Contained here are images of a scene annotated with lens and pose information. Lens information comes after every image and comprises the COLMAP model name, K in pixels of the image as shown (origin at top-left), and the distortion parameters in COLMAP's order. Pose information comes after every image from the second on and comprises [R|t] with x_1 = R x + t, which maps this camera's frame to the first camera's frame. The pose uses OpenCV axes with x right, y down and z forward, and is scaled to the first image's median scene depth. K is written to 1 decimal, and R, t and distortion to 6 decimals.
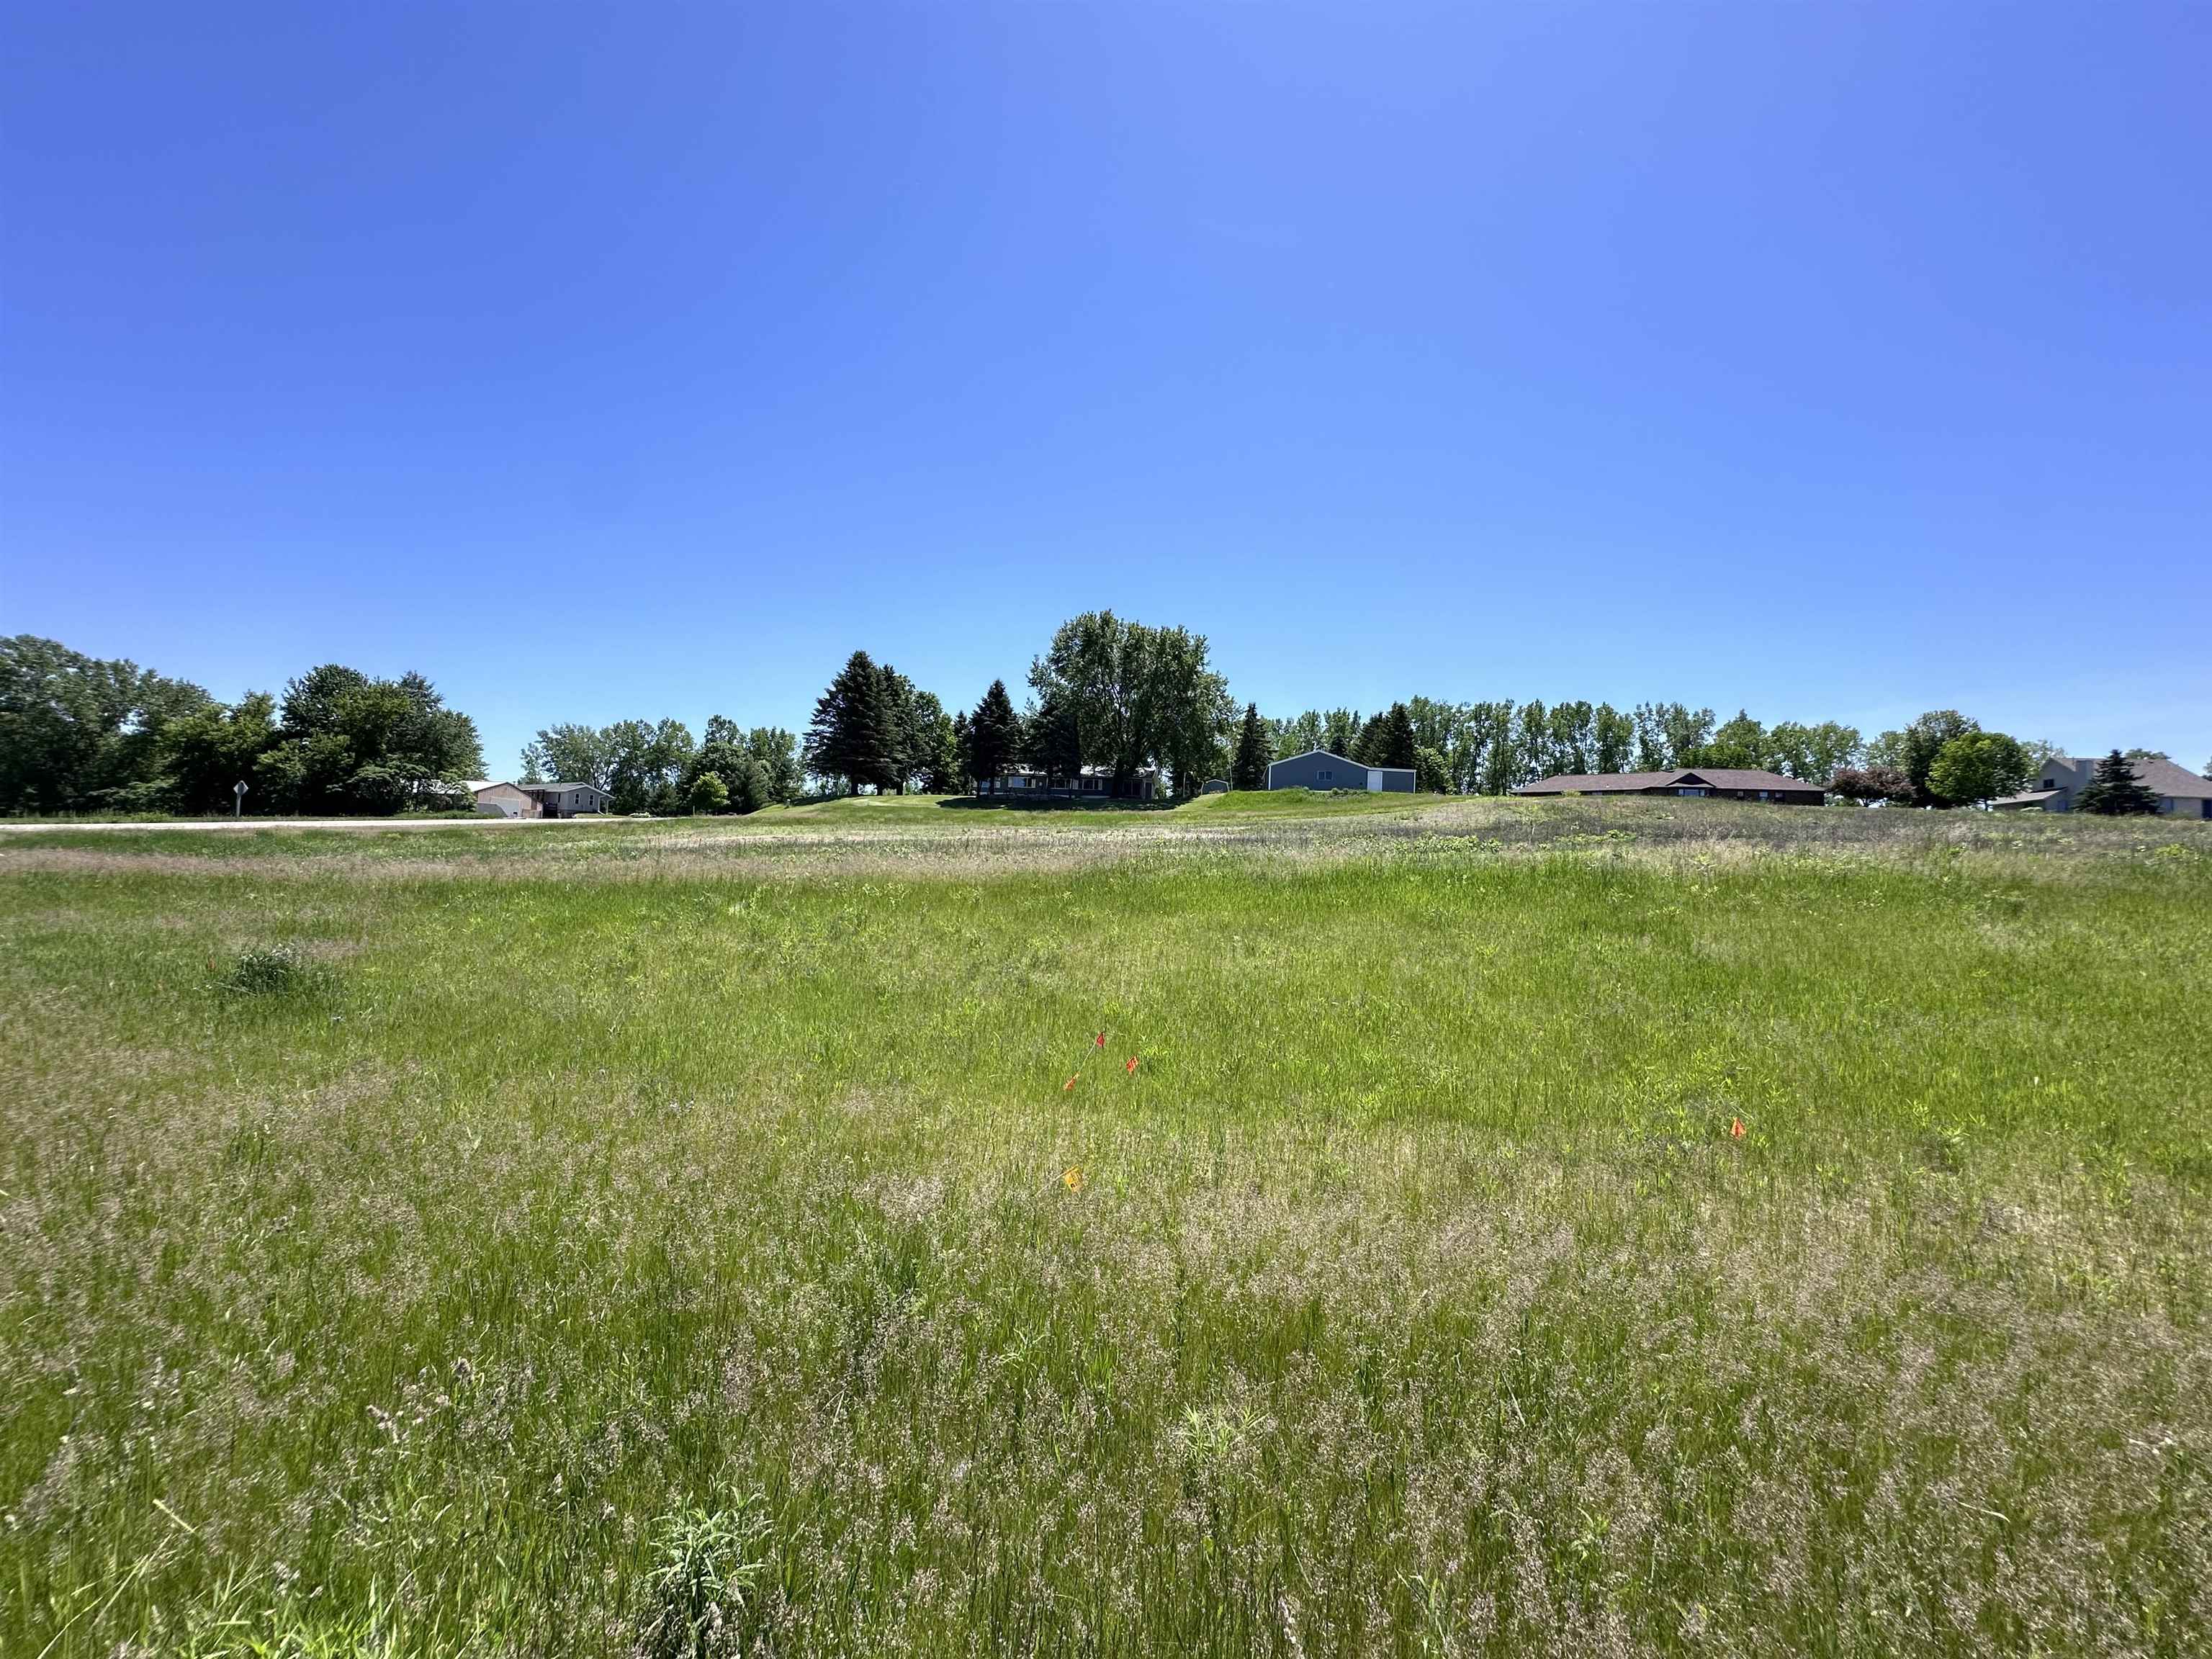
lens RADIAL K [[883.4, 0, 1106.0], [0, 883.4, 829.5], [0, 0, 1]] dist [-0.002036, 0.000539]
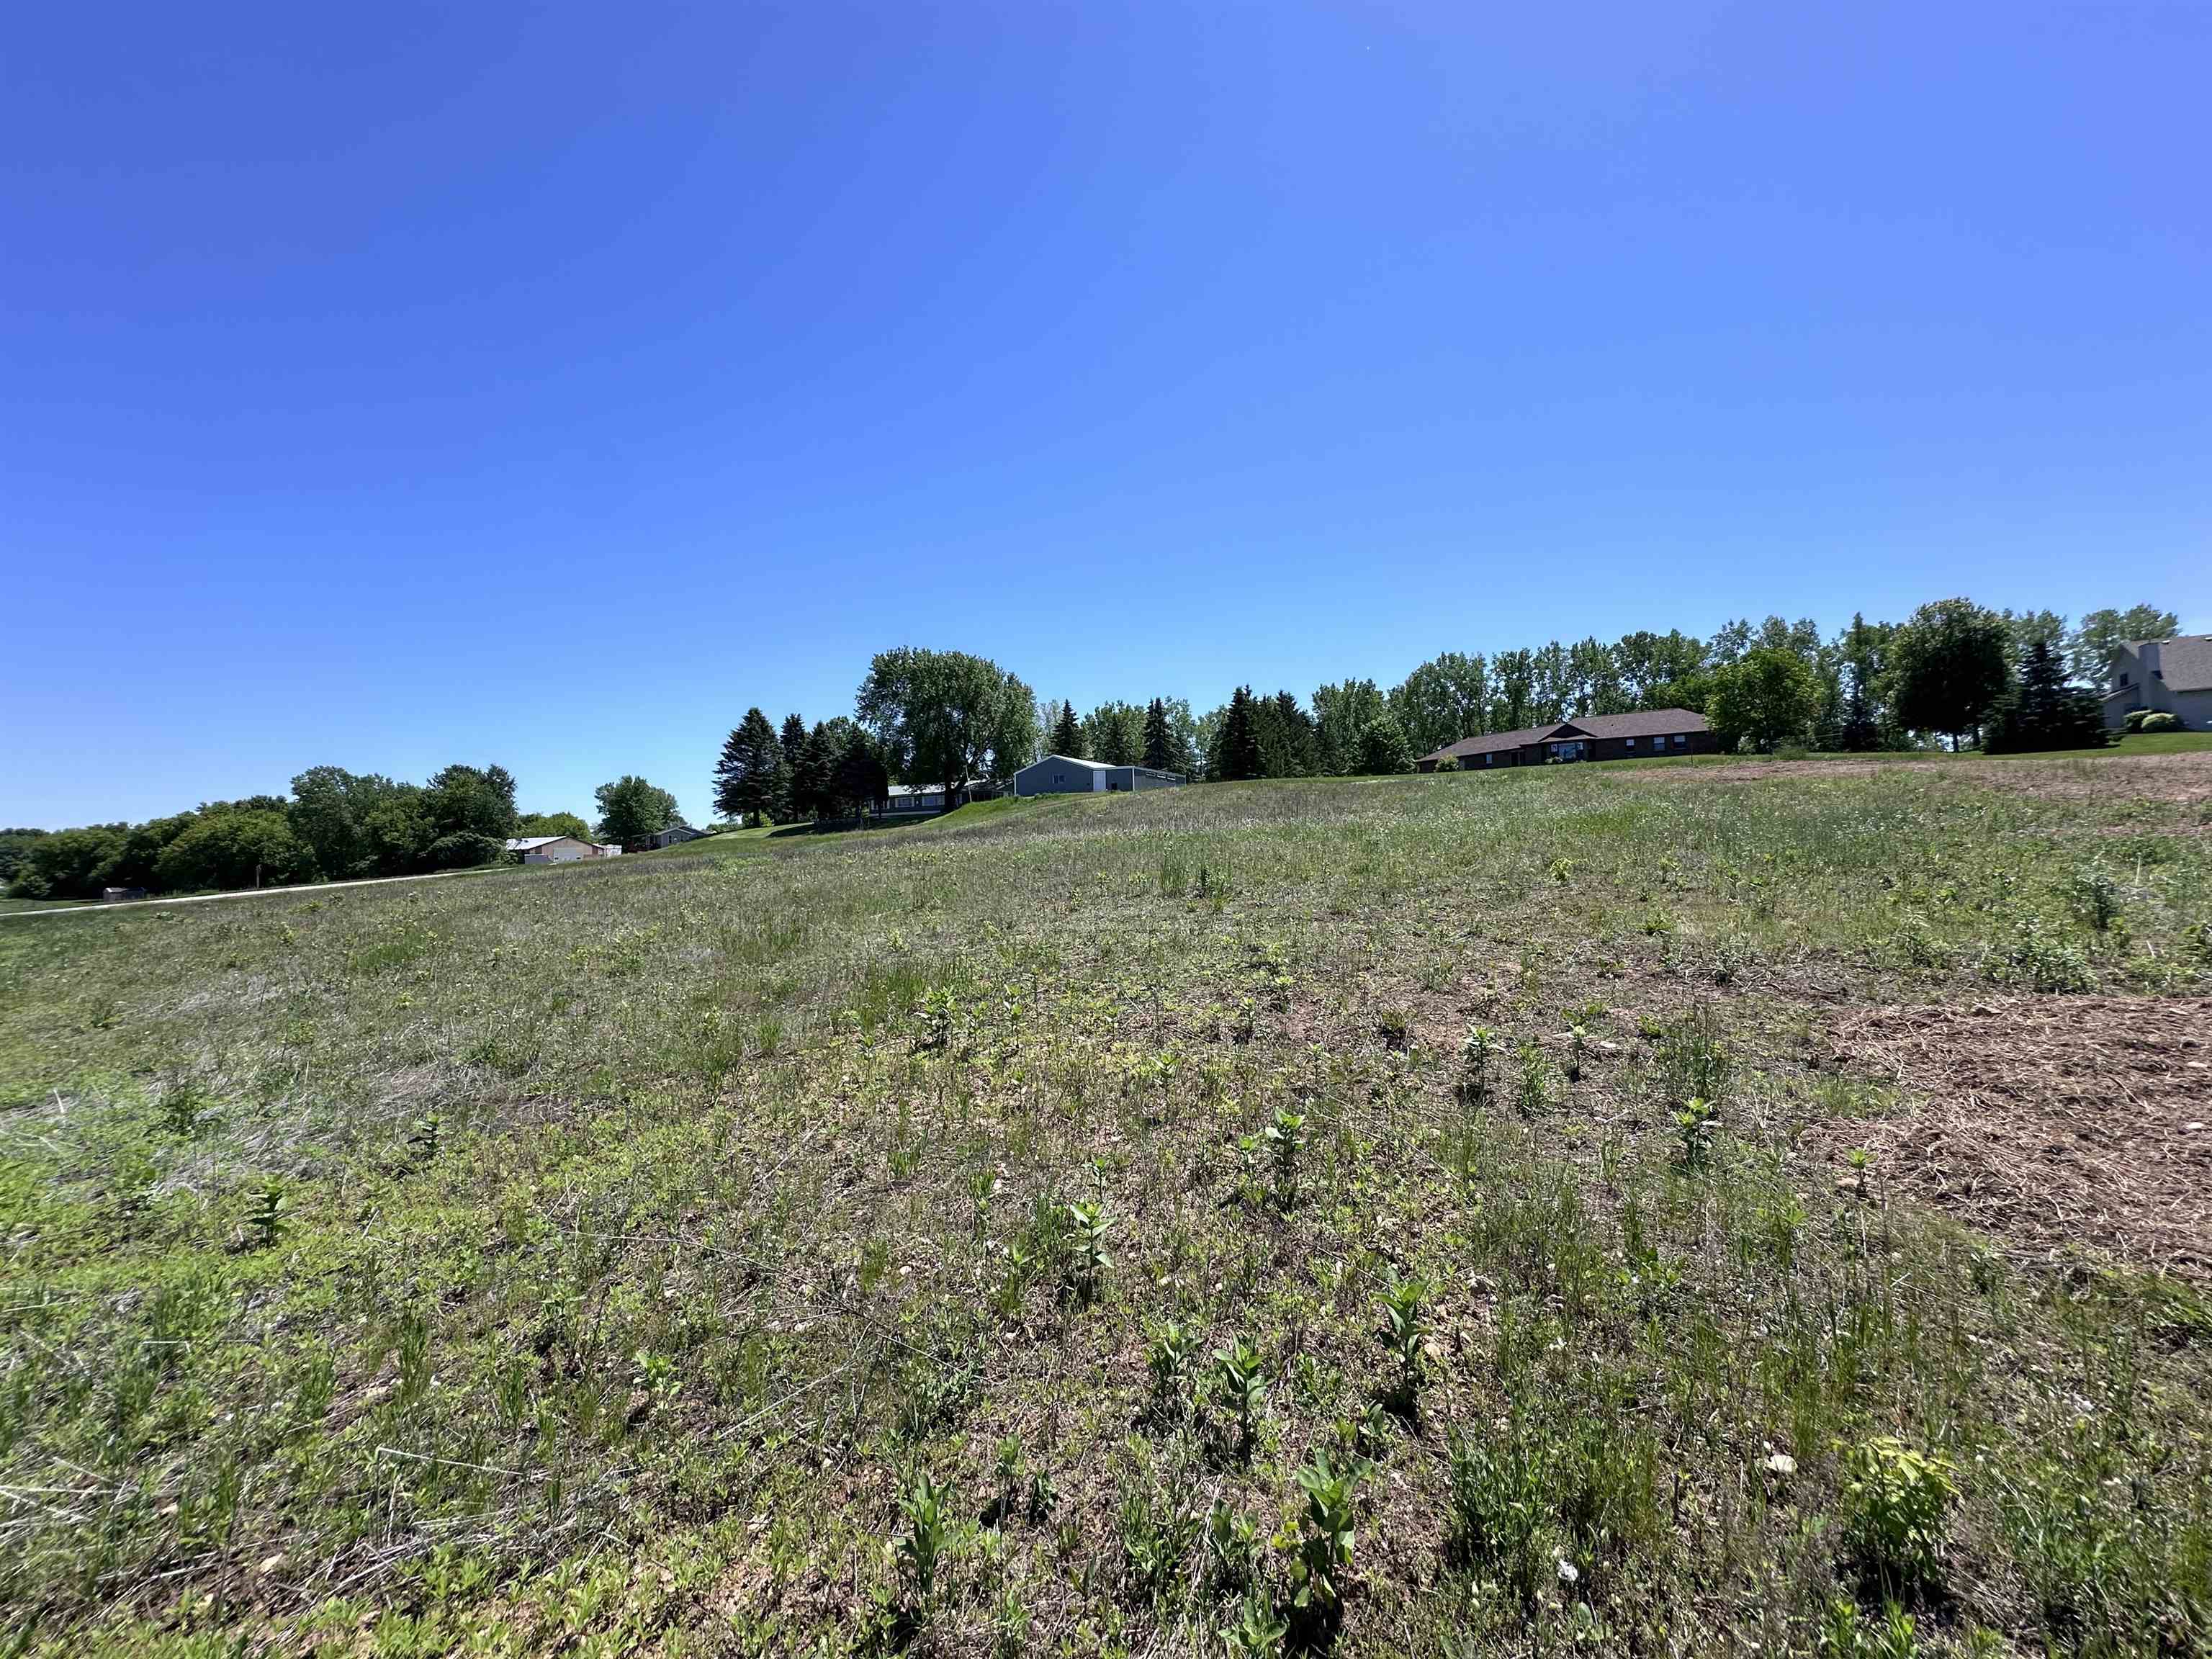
lens RADIAL K [[883.4, 0, 1106.0], [0, 883.4, 829.5], [0, 0, 1]] dist [-0.002036, 0.000539]
pose [[0.930338, -0.077474, -0.358425, 0.594646], [0.080795, 0.996714, -0.005726, 0.008115], [0.357691, -0.023632, 0.933541, 0.064880]]
